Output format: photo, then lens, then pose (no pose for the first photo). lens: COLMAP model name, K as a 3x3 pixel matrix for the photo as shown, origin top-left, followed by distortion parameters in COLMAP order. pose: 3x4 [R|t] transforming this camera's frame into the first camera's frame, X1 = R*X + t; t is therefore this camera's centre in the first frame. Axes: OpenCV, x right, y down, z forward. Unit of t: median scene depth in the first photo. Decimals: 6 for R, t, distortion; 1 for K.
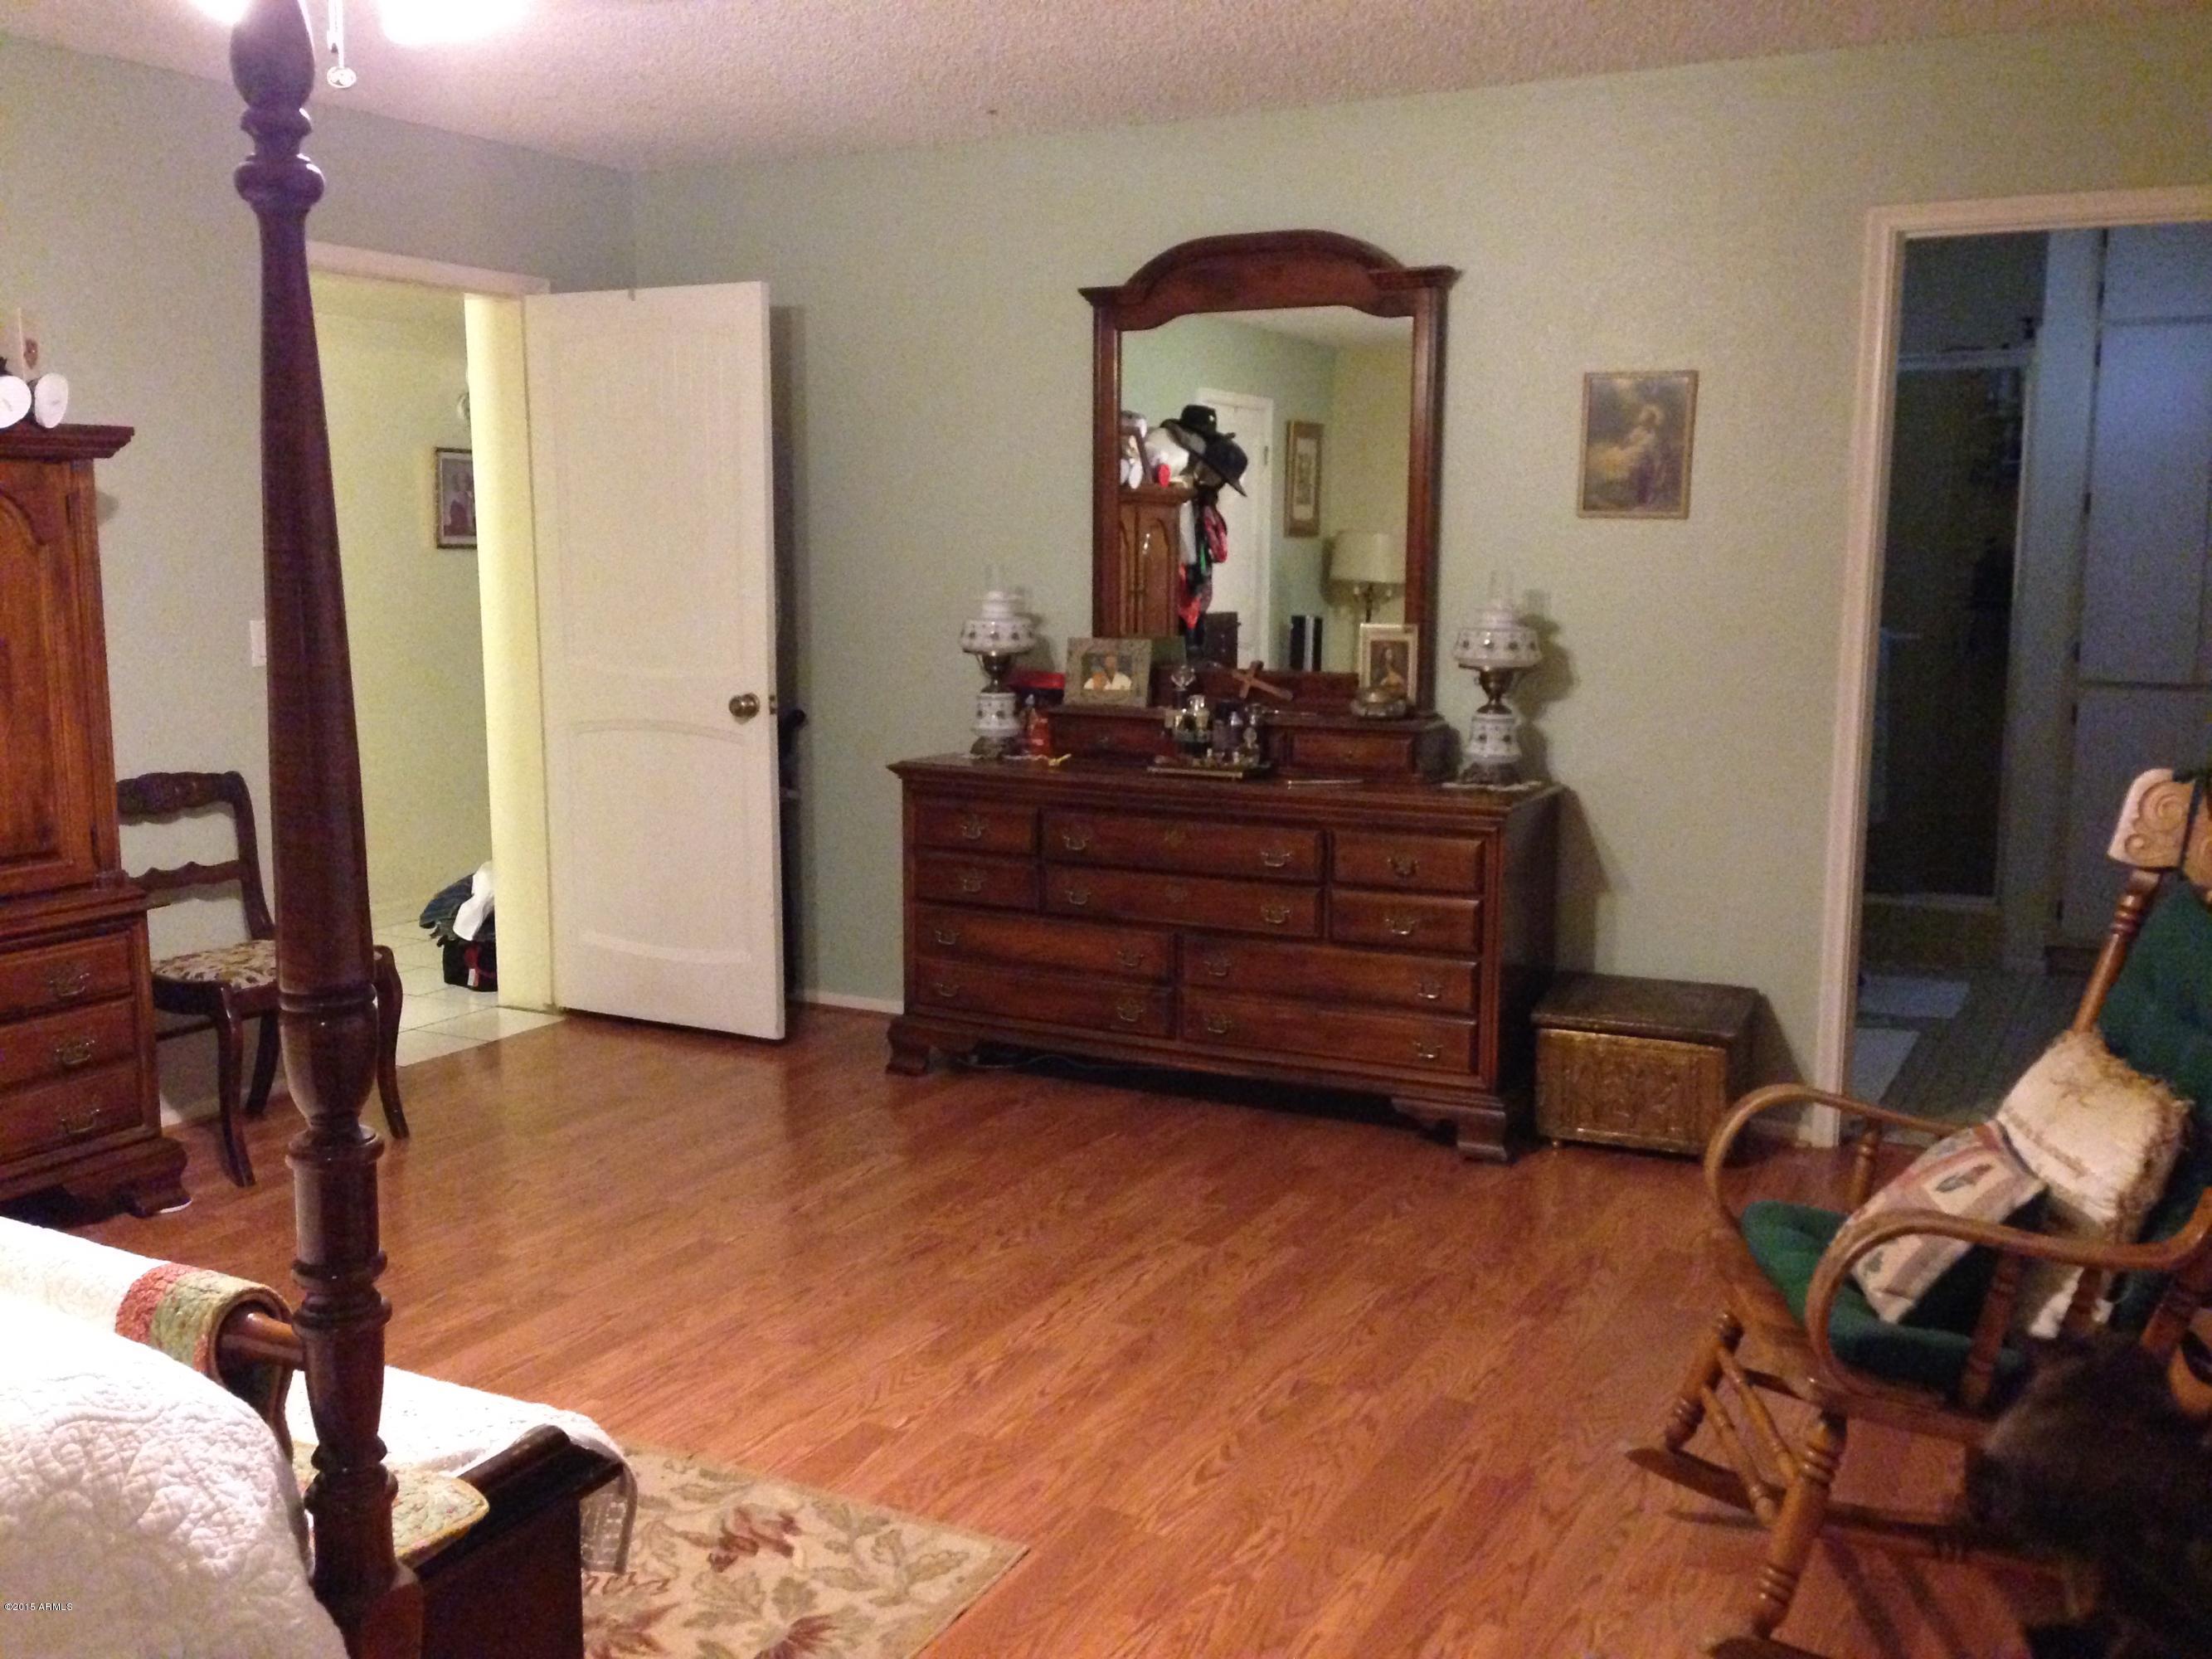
lens RADIAL K [[2037.6, 0, 1093.3], [0, 2037.6, 827.5], [0, 0, 1]] dist [0.044286, 0.000000]
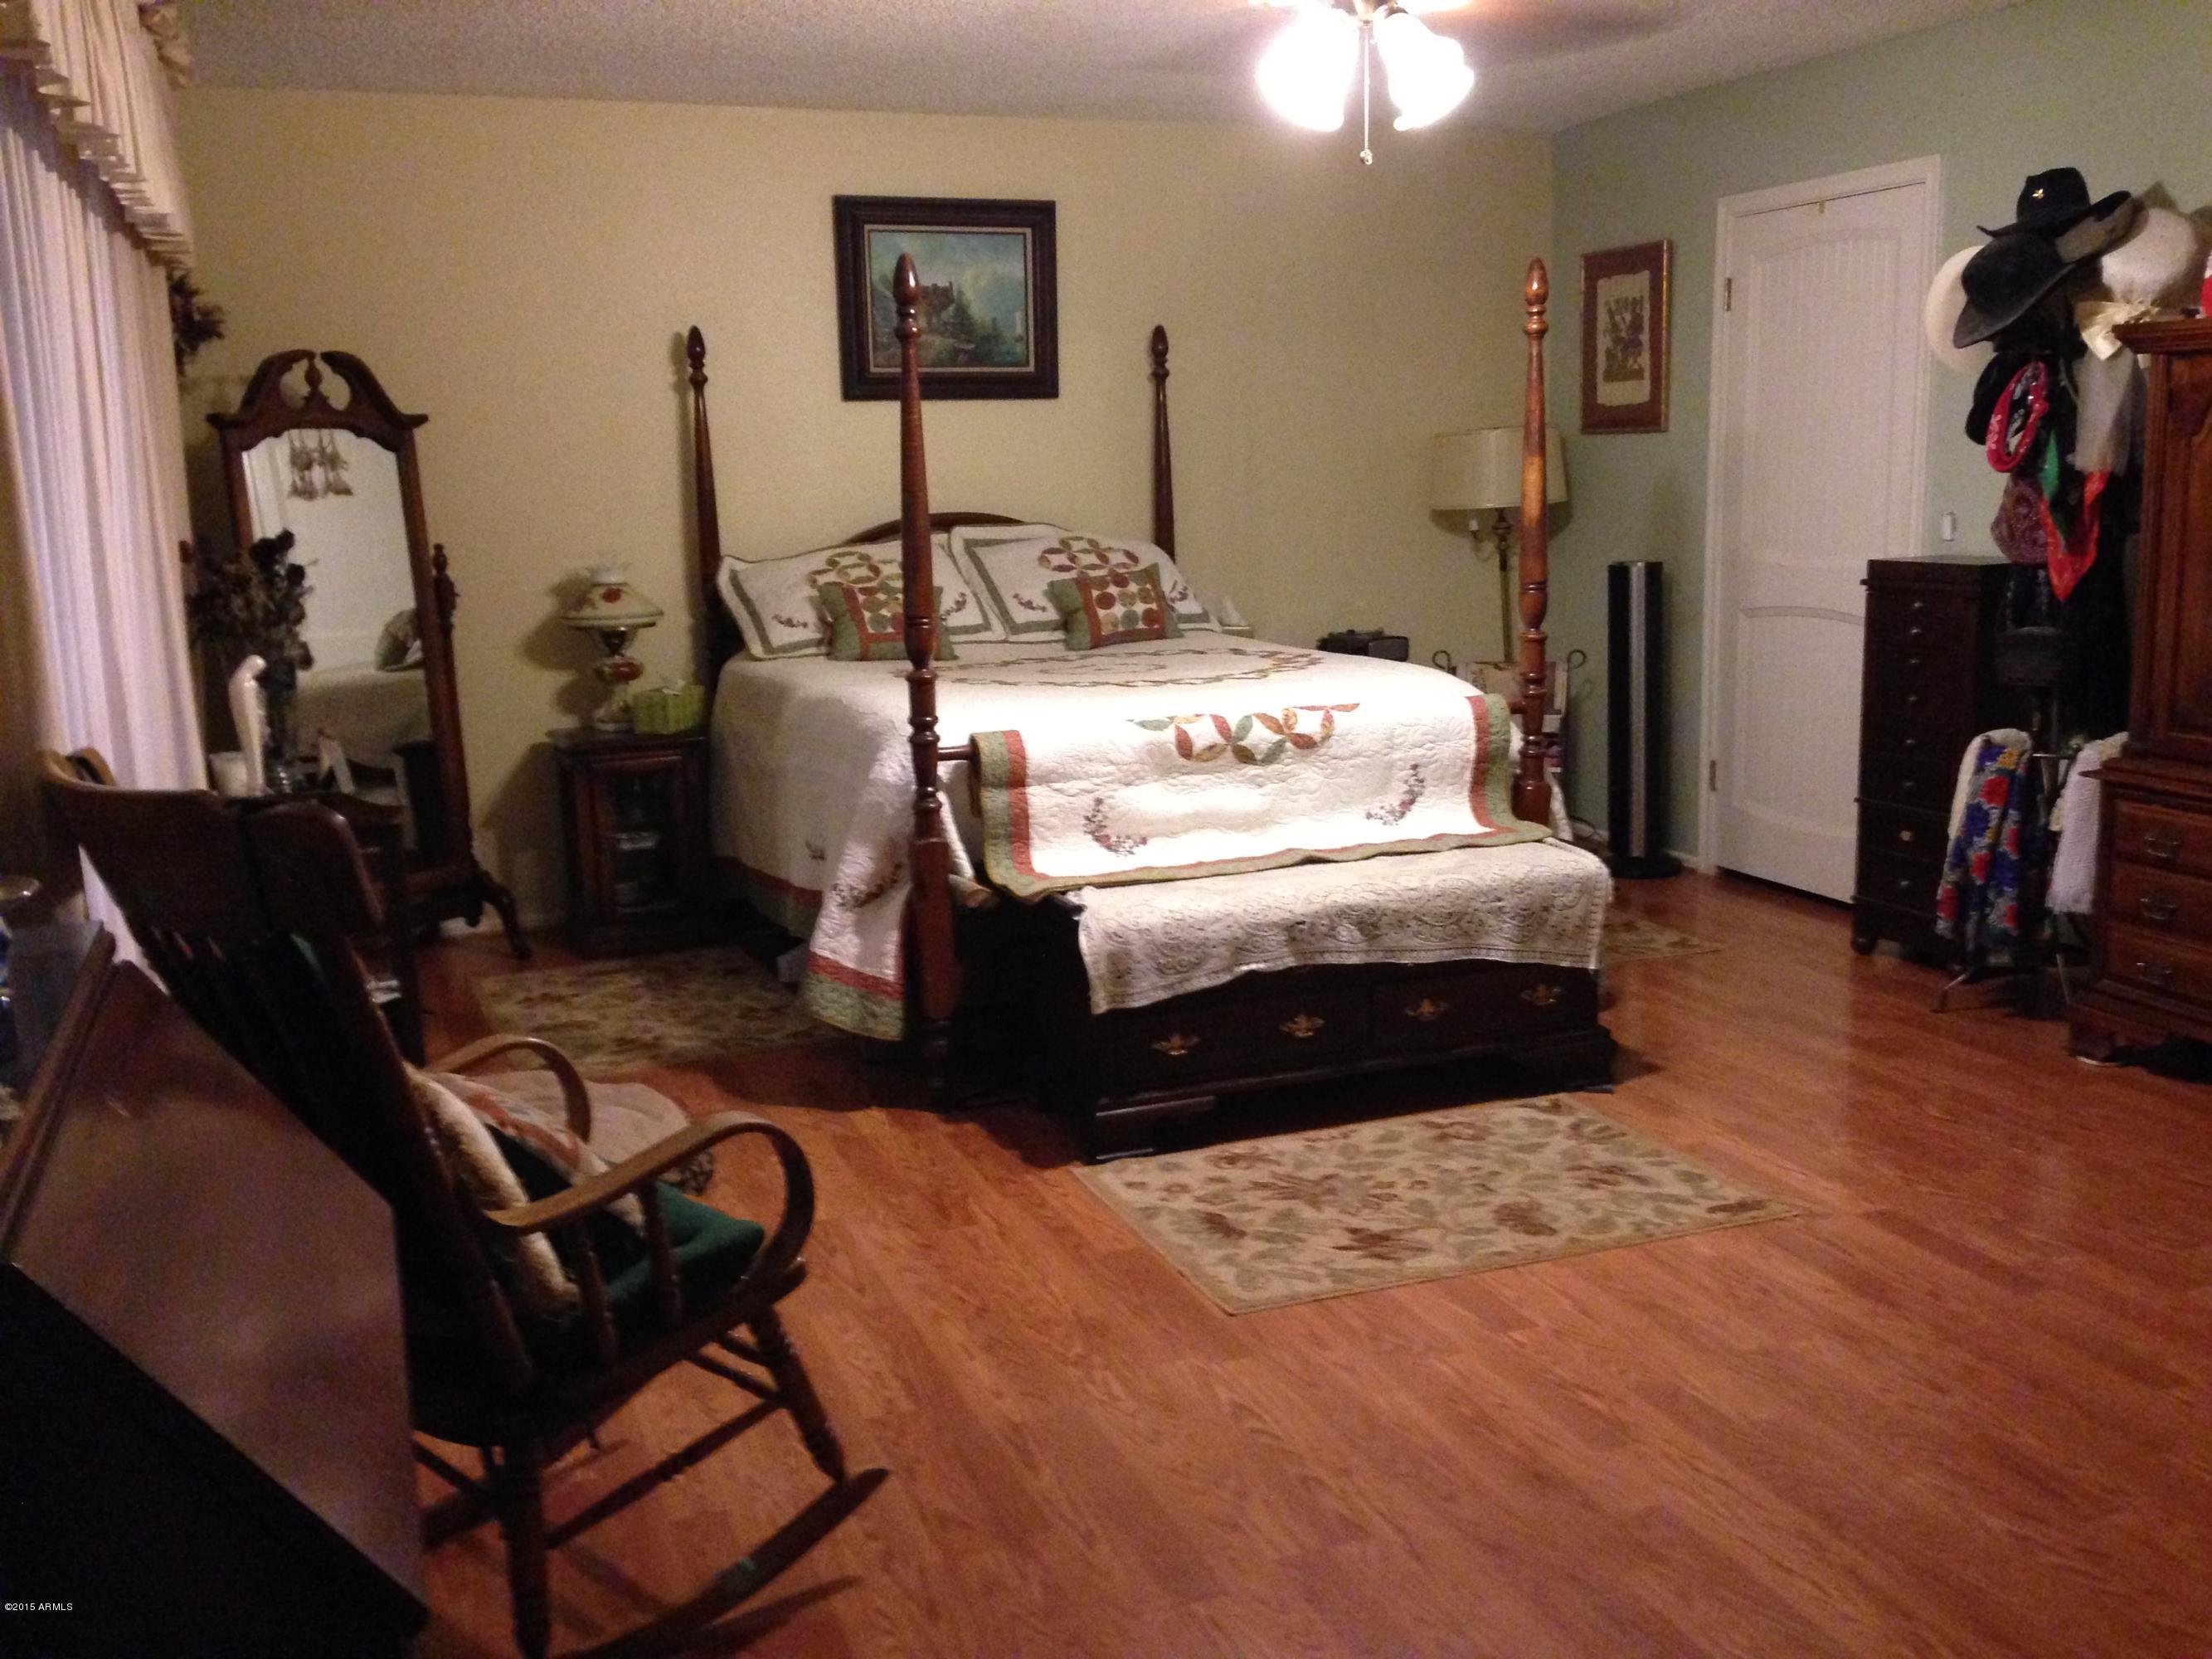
lens RADIAL K [[2037.6, 0, 1094.1], [0, 2037.6, 828.8], [0, 0, 1]] dist [0.044286, 0.000000]
pose [[-0.660754, 0.151018, -0.735254, 0.572343], [-0.085597, 0.958001, 0.273693, -0.155818], [0.745706, 0.243779, -0.620076, 1.092058]]
